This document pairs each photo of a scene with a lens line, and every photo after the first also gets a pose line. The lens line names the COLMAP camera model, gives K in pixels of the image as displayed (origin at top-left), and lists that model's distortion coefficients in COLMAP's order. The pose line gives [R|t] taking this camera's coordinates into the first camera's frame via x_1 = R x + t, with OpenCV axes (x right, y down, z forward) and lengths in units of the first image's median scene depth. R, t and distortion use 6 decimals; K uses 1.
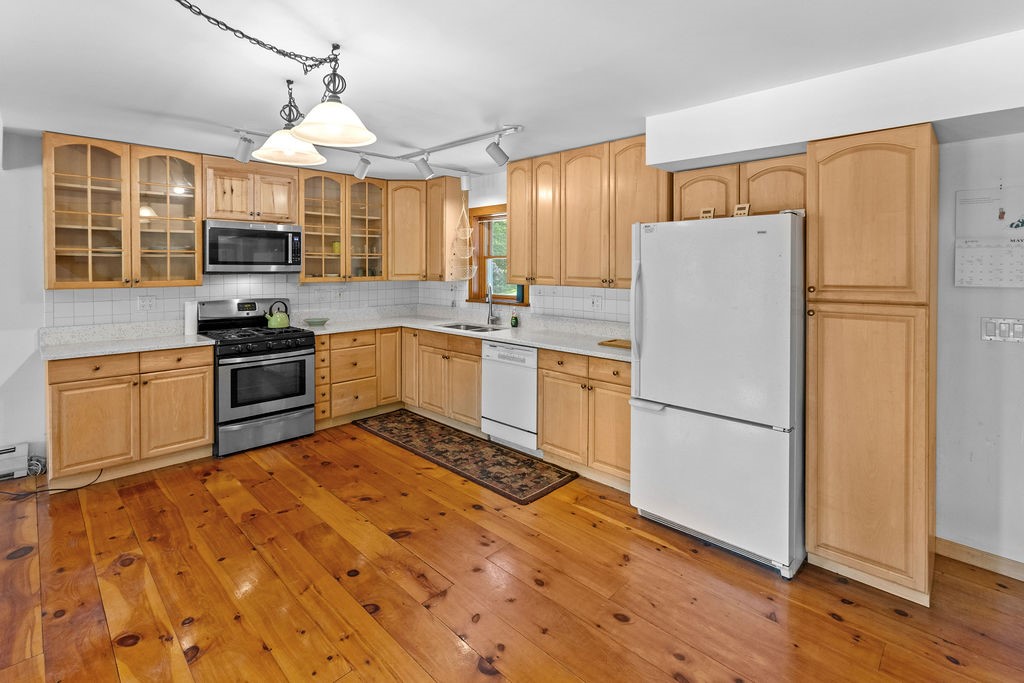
lens RADIAL K [[486.9, 0, 499.0], [0, 486.9, 268.8], [0, 0, 1]] dist [0.011312, 0.000785]
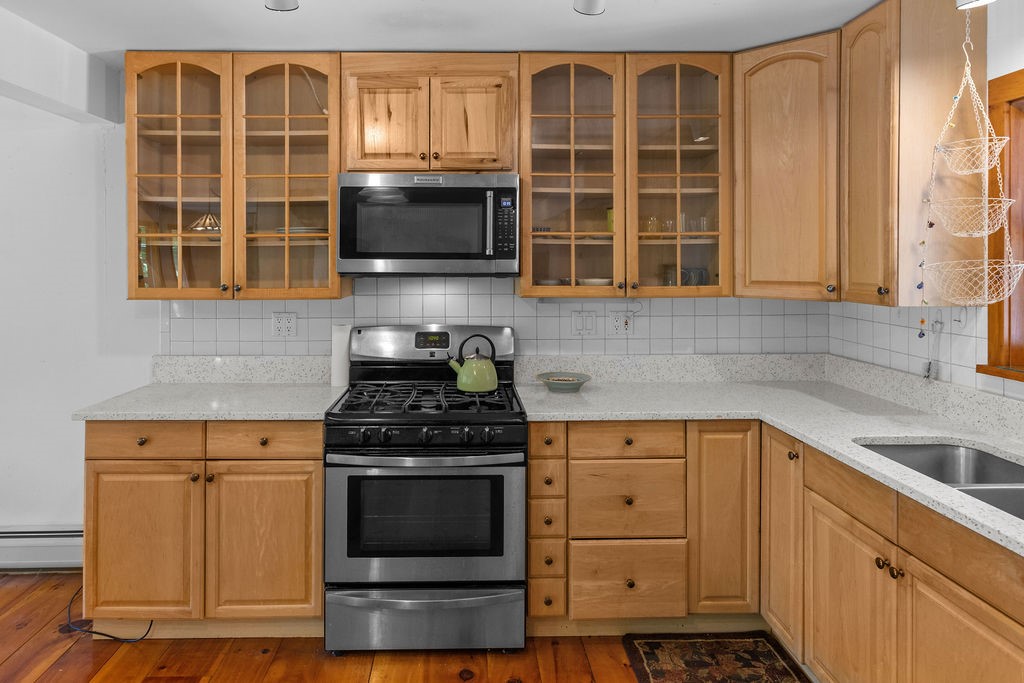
lens RADIAL K [[625.7, 0, 472.1], [0, 625.7, 262.4], [0, 0, 1]] dist [0.001959, 0.001196]
pose [[0.728541, -0.001262, -0.685001, -0.036303], [-0.002410, 0.999987, -0.004406, -0.002308], [0.684998, 0.004861, 0.728528, 0.620567]]
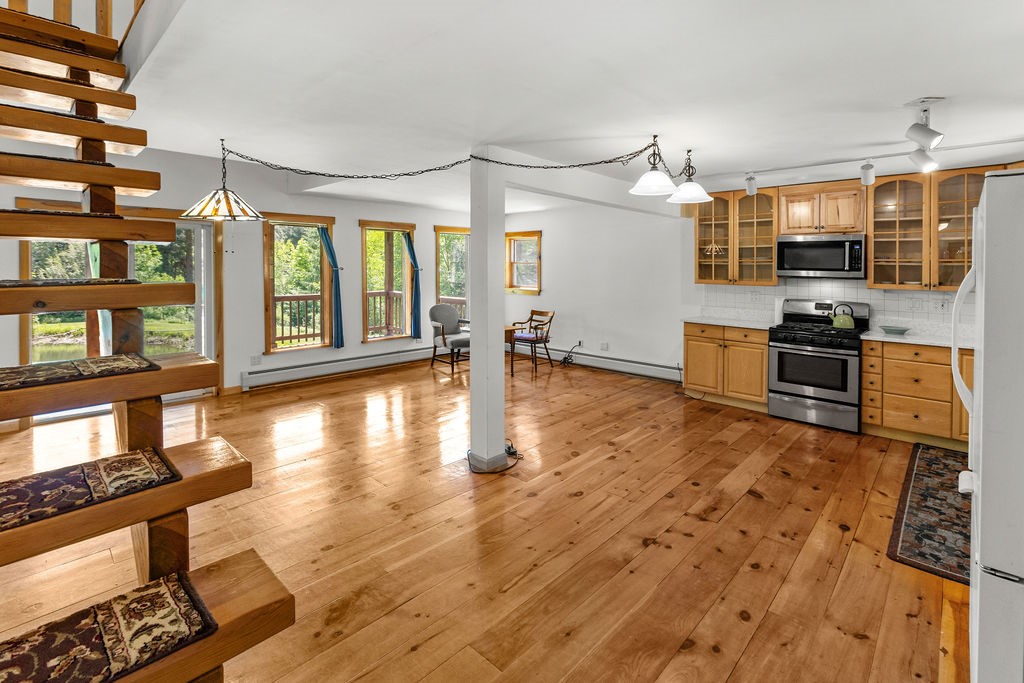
lens RADIAL K [[471.0, 0, 523.0], [0, 471.0, 261.6], [0, 0, 1]] dist [-0.001149, 0.000912]
pose [[0.057553, -0.012902, -0.998259, 0.644839], [-0.018350, 0.999734, -0.013979, -0.001242], [0.998174, 0.019123, 0.057301, 0.245859]]
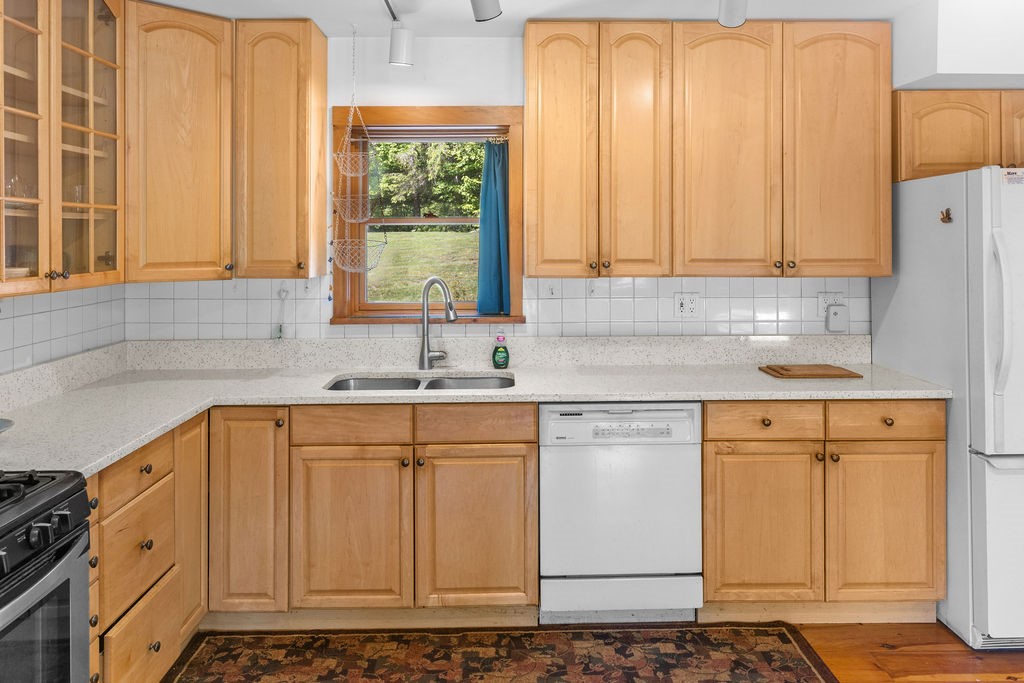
lens RADIAL K [[768.1, 0, 515.9], [0, 768.1, 232.3], [0, 0, 1]] dist [0.001224, 0.002856]
pose [[0.683171, 0.003848, 0.730248, -0.589856], [0.008308, 0.999880, -0.013041, -0.003033], [-0.730211, 0.014976, 0.683058, 0.557619]]
